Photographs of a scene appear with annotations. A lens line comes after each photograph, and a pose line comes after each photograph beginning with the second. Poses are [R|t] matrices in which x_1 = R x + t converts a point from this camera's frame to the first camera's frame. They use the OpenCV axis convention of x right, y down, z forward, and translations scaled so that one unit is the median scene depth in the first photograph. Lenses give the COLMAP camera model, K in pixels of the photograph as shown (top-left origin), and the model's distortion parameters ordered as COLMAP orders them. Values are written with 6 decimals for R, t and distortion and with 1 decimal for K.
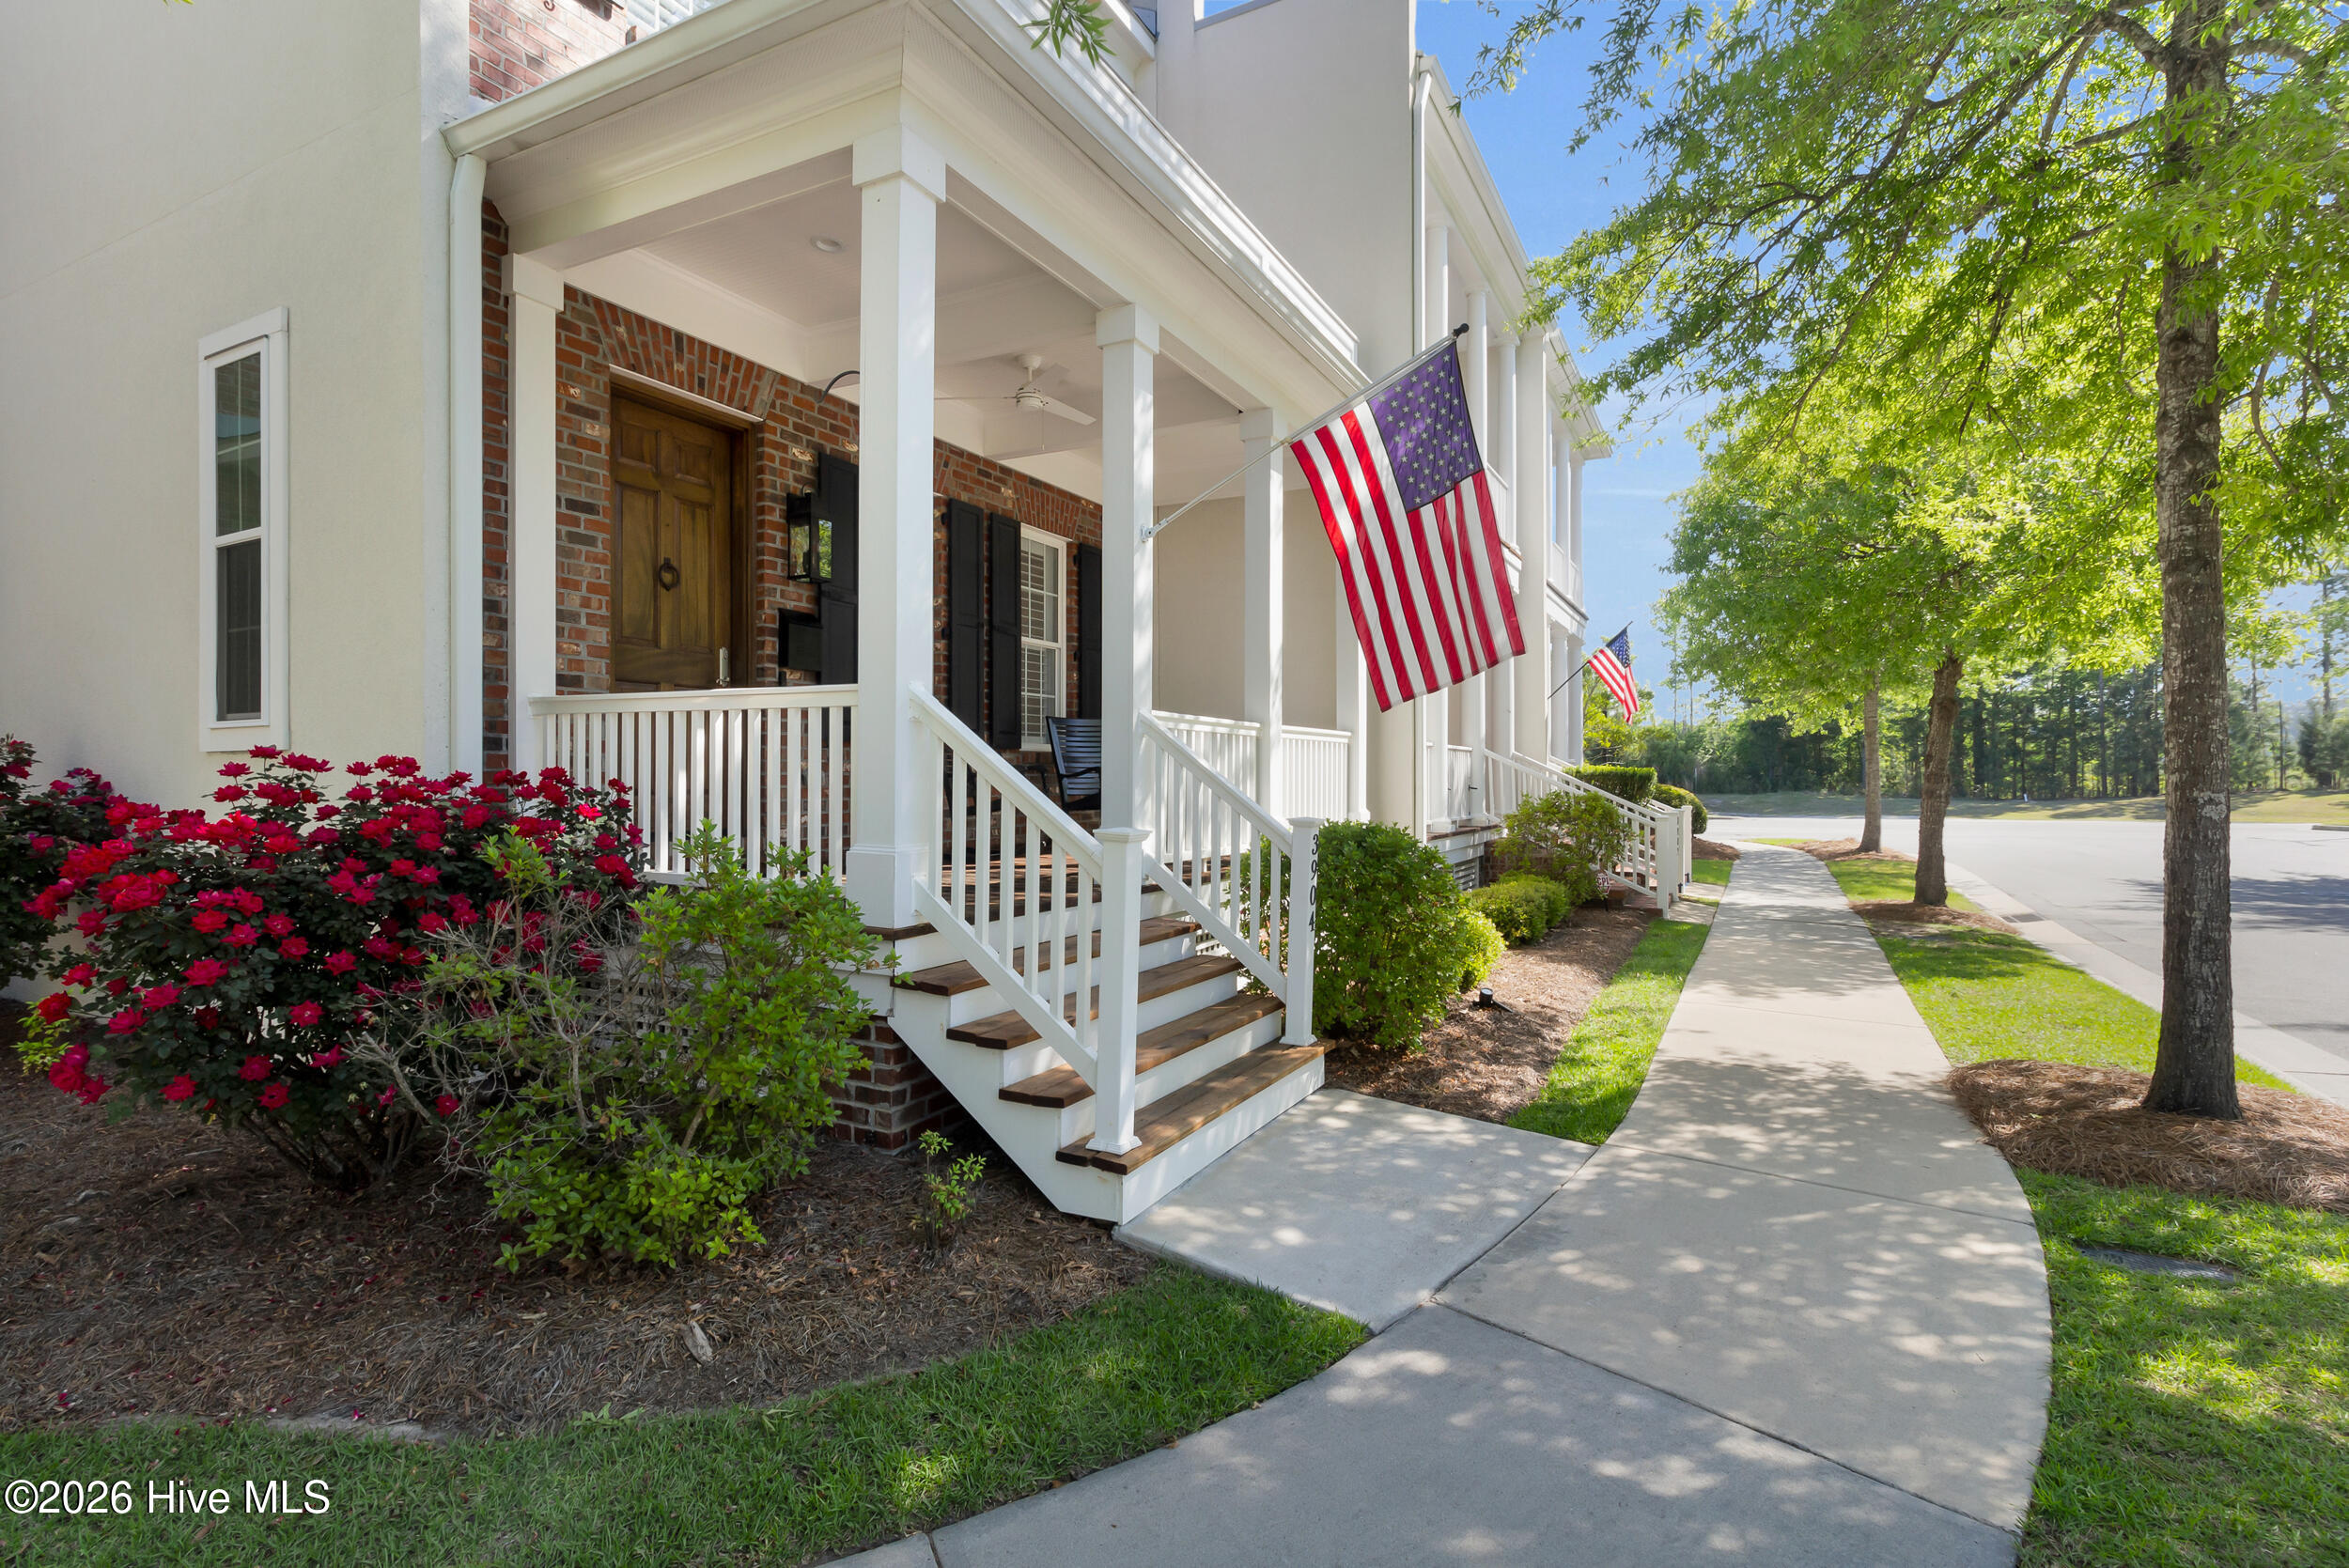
lens RADIAL K [[1145.3, 0, 1171.4], [0, 1145.3, 796.2], [0, 0, 1]] dist [0.002093, 0.000291]
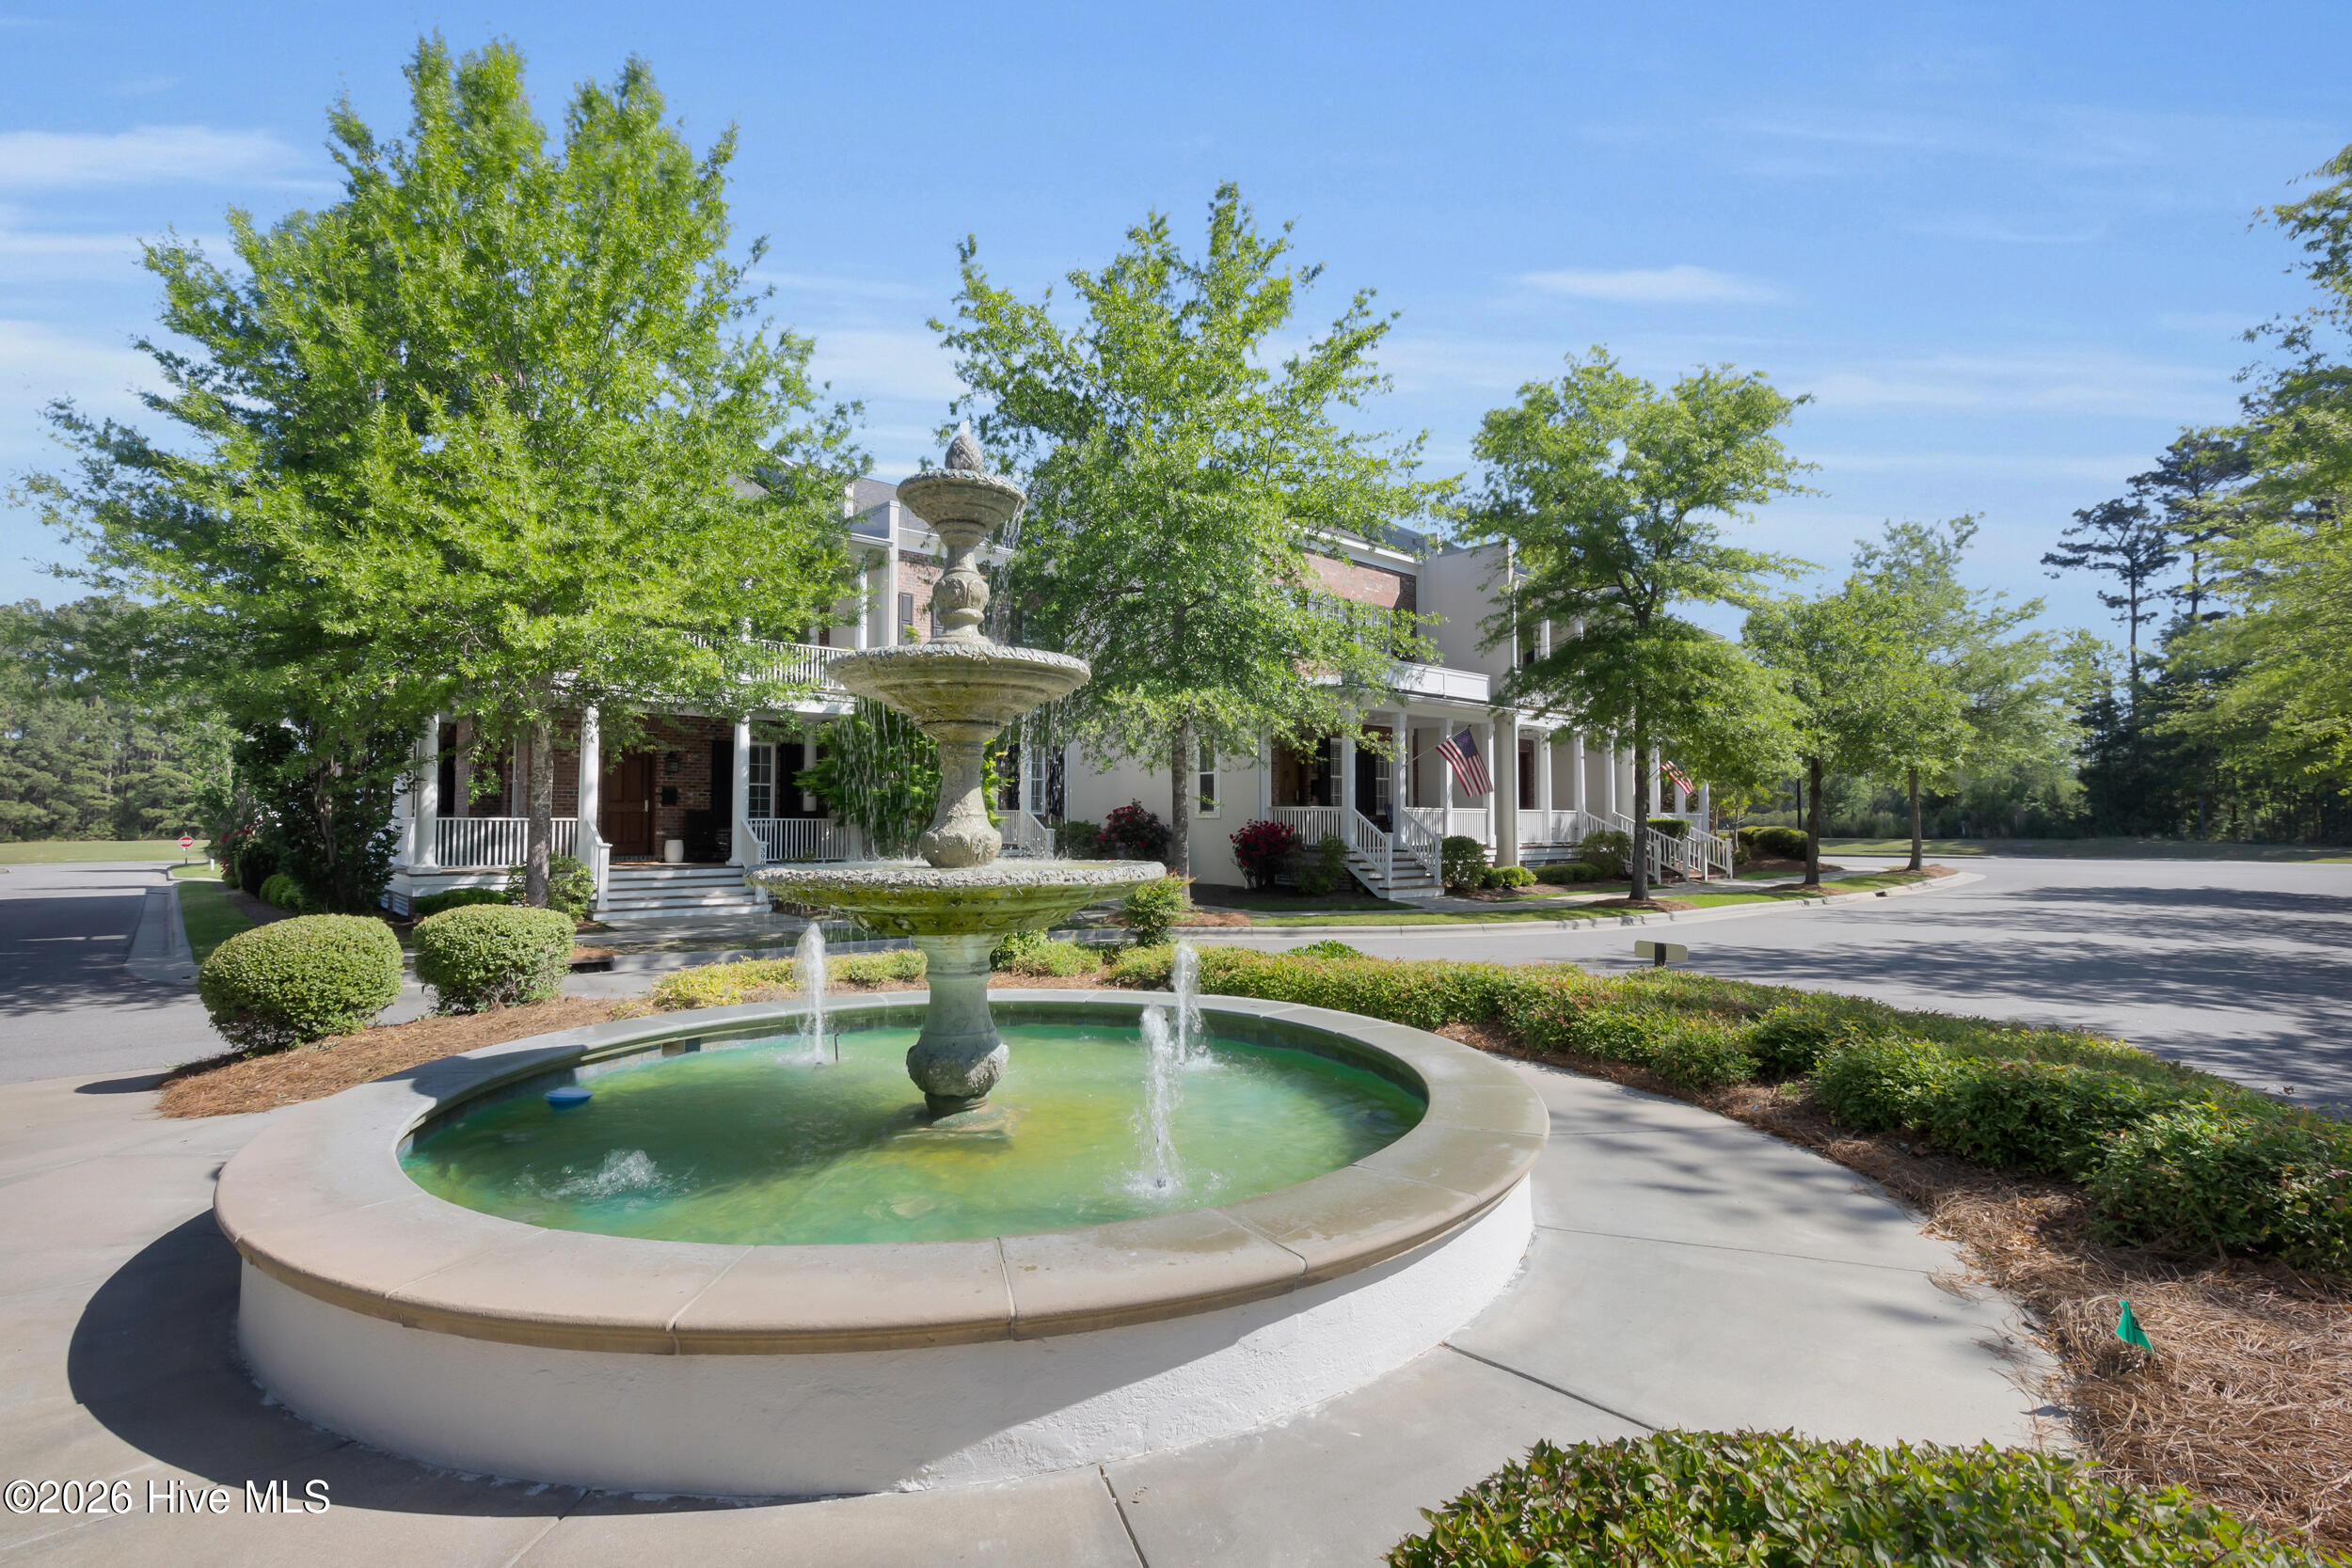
lens RADIAL K [[1104.1, 0, 1171.6], [0, 1104.1, 772.9], [0, 0, 1]] dist [0.001002, 0.001008]
pose [[0.945359, -0.015385, -0.325669, 0.502395], [-0.004792, 0.998122, -0.061062, 0.049476], [0.325997, 0.059286, 0.943510, -3.149859]]
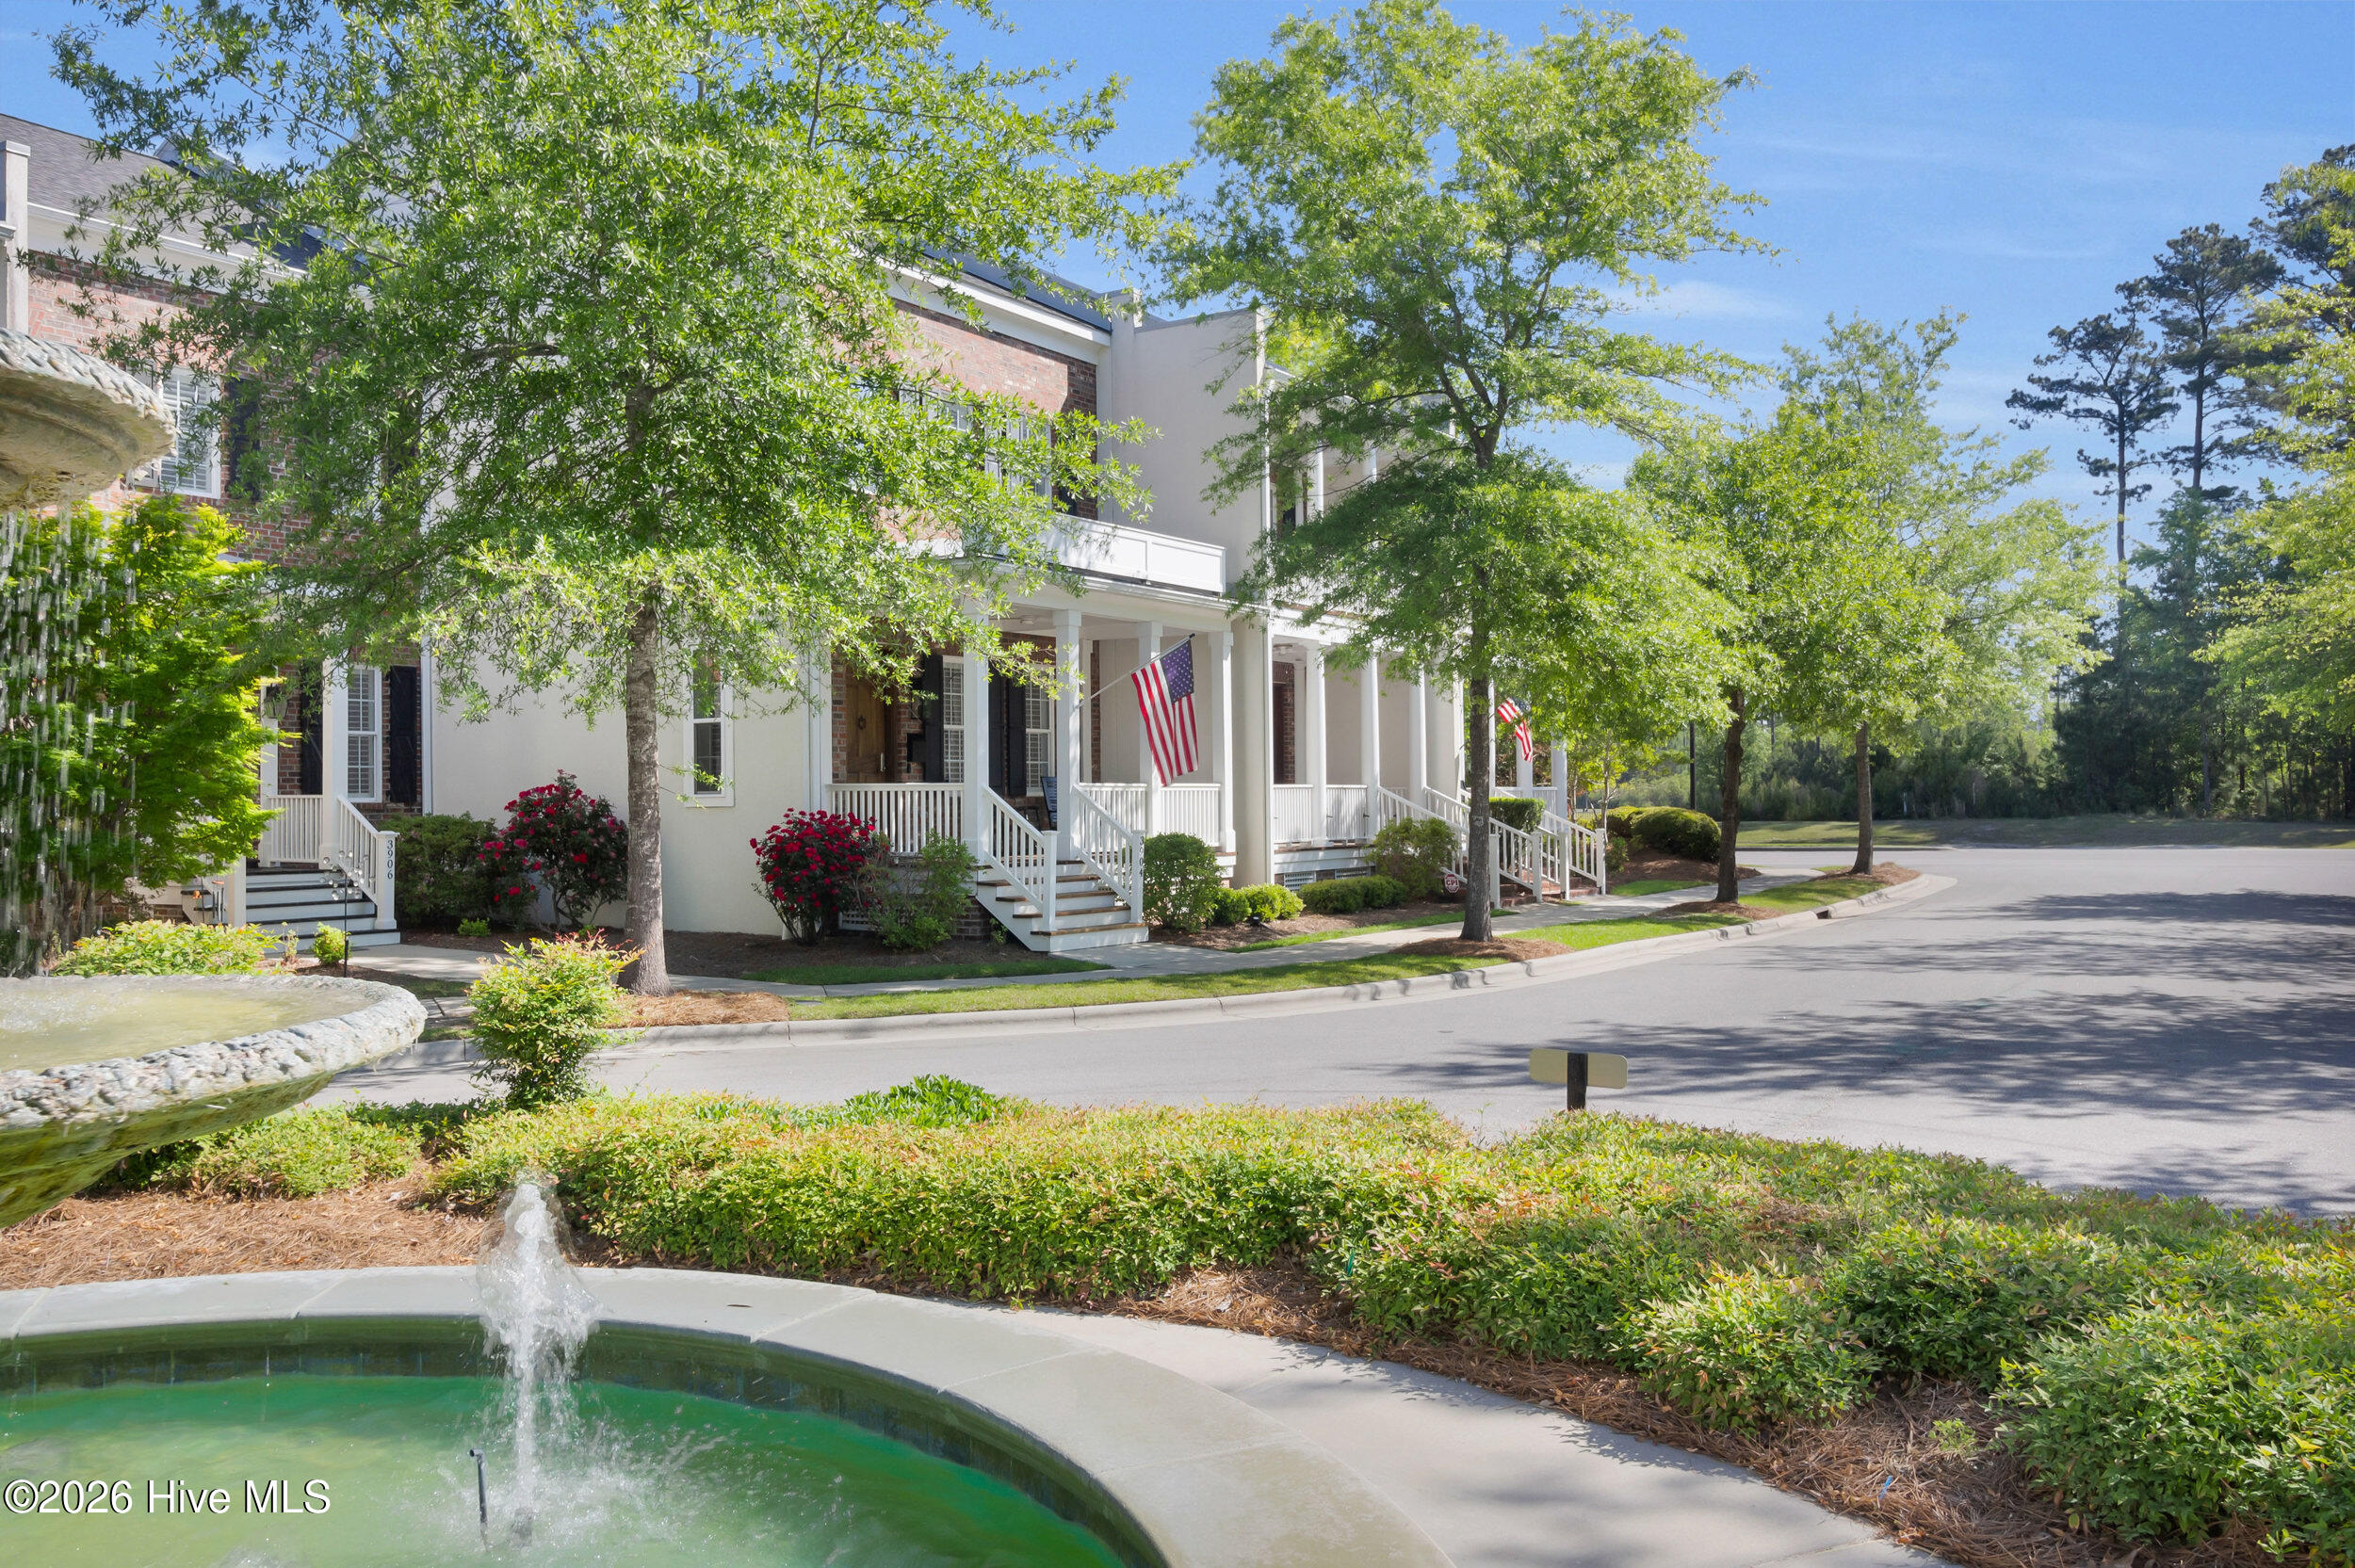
lens RADIAL K [[1931.2, 0, 1177.5], [0, 1931.2, 784.0], [0, 0, 1]] dist [-0.008196, -0.000121]
pose [[0.997458, -0.013249, -0.070014, 0.460268], [0.011378, 0.999569, -0.027056, 0.033112], [0.070342, 0.026191, 0.997179, -2.896184]]
